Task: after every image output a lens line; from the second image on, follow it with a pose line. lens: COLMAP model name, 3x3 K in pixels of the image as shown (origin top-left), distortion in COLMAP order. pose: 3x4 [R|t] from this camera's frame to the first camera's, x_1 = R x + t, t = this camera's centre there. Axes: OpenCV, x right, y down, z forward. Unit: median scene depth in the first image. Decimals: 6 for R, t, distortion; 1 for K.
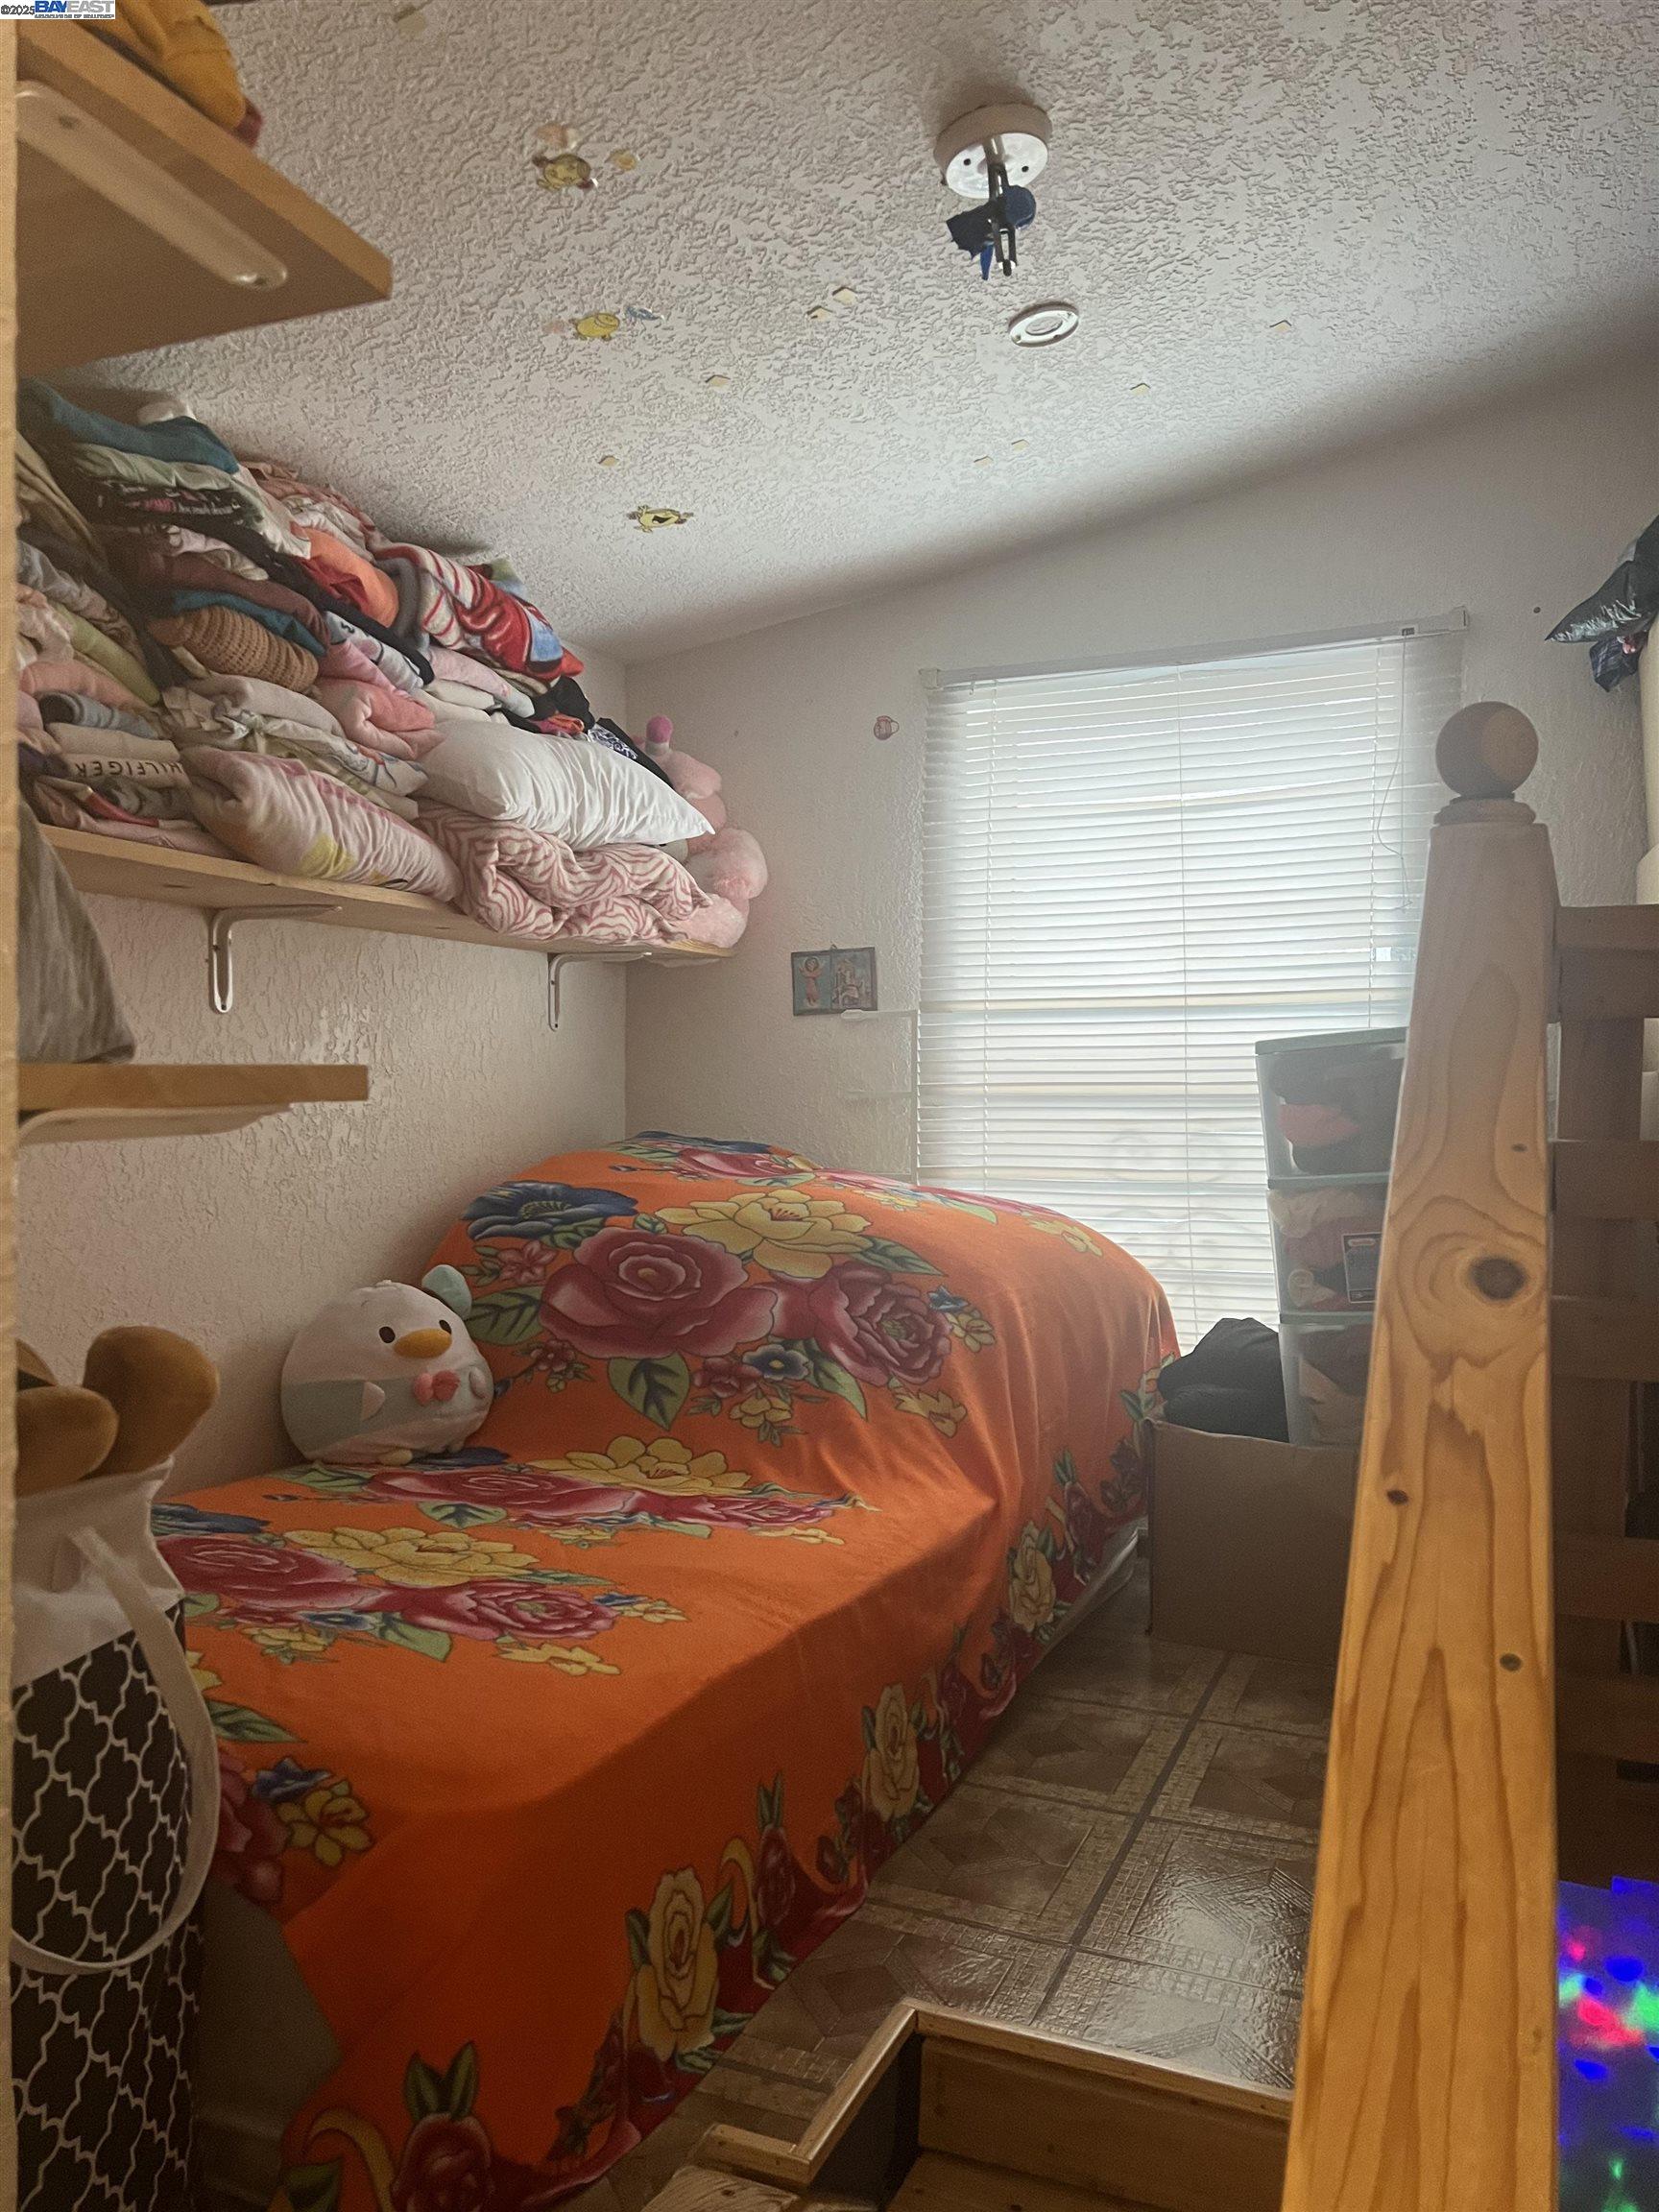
lens RADIAL K [[1650.4, 0, 820.1], [0, 1650.4, 1098.3], [0, 0, 1]] dist [0.049403, -0.036387]
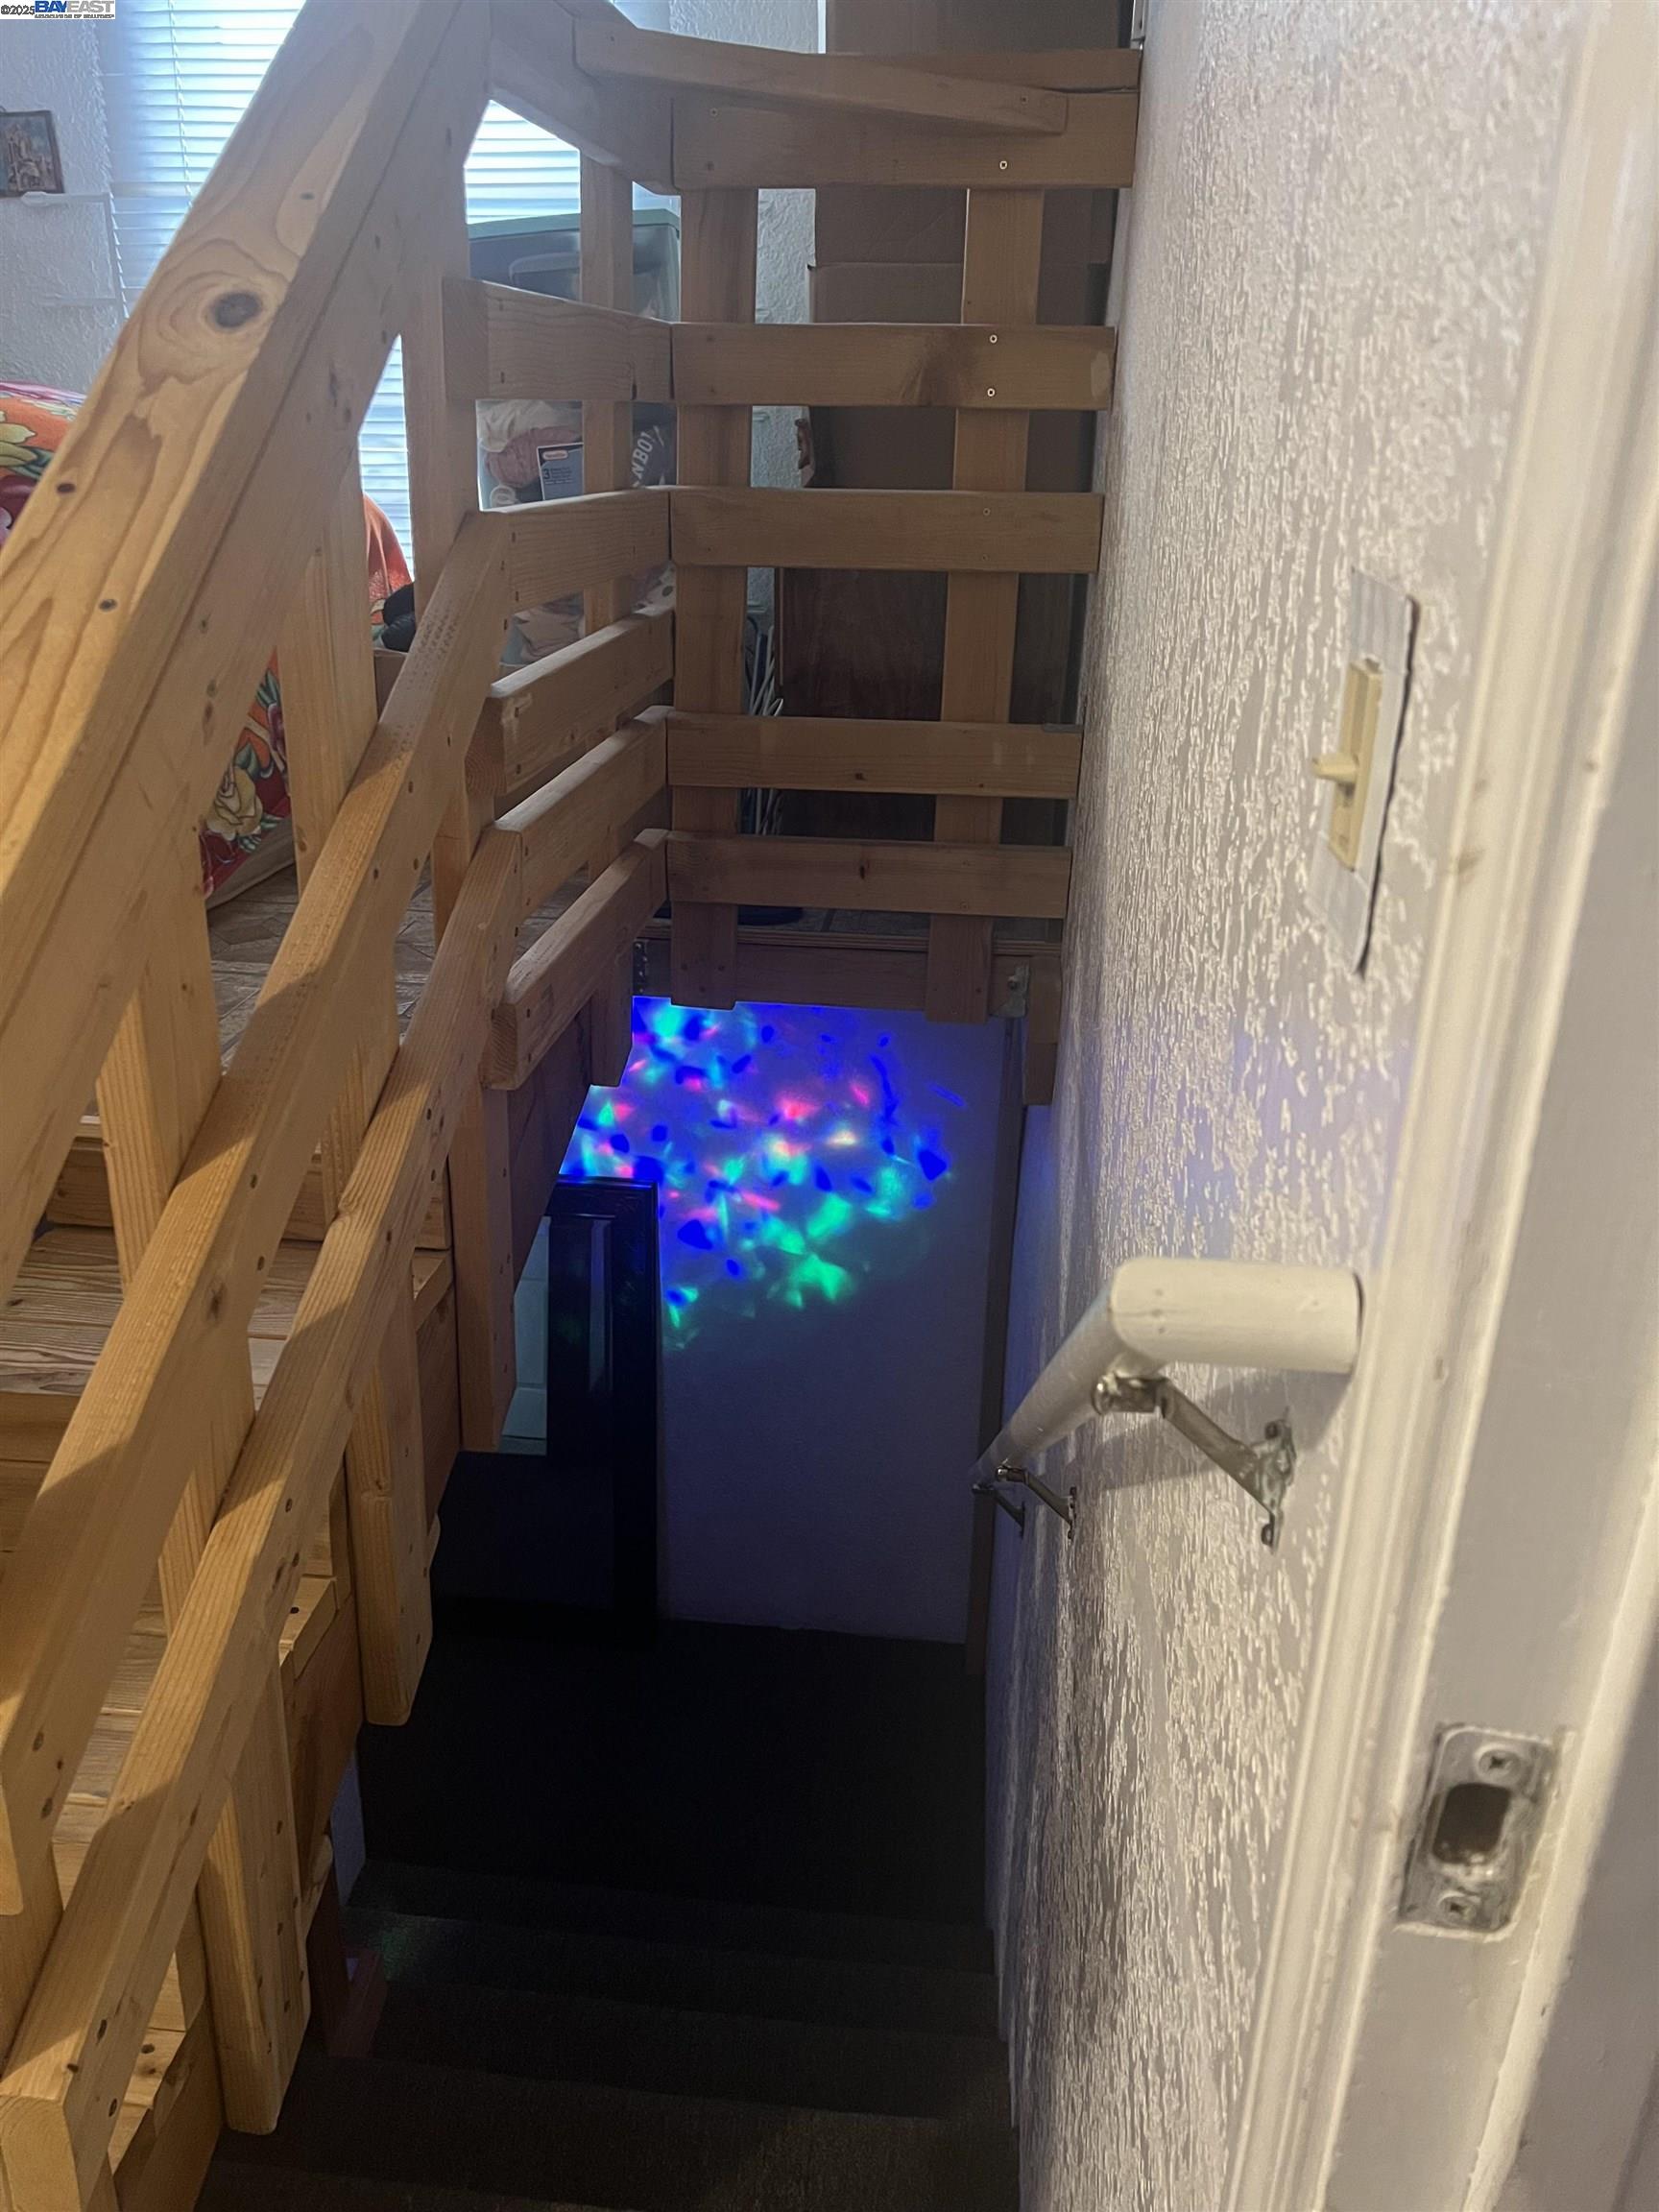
lens RADIAL K [[1650.4, 0, 831.8], [0, 1650.4, 1100.1], [0, 0, 1]] dist [0.049403, -0.036387]
pose [[0.954312, -0.103808, 0.280201, 0.171851], [-0.010727, 0.925210, 0.379304, 0.067975], [-0.298619, -0.364980, 0.881826, -0.096856]]
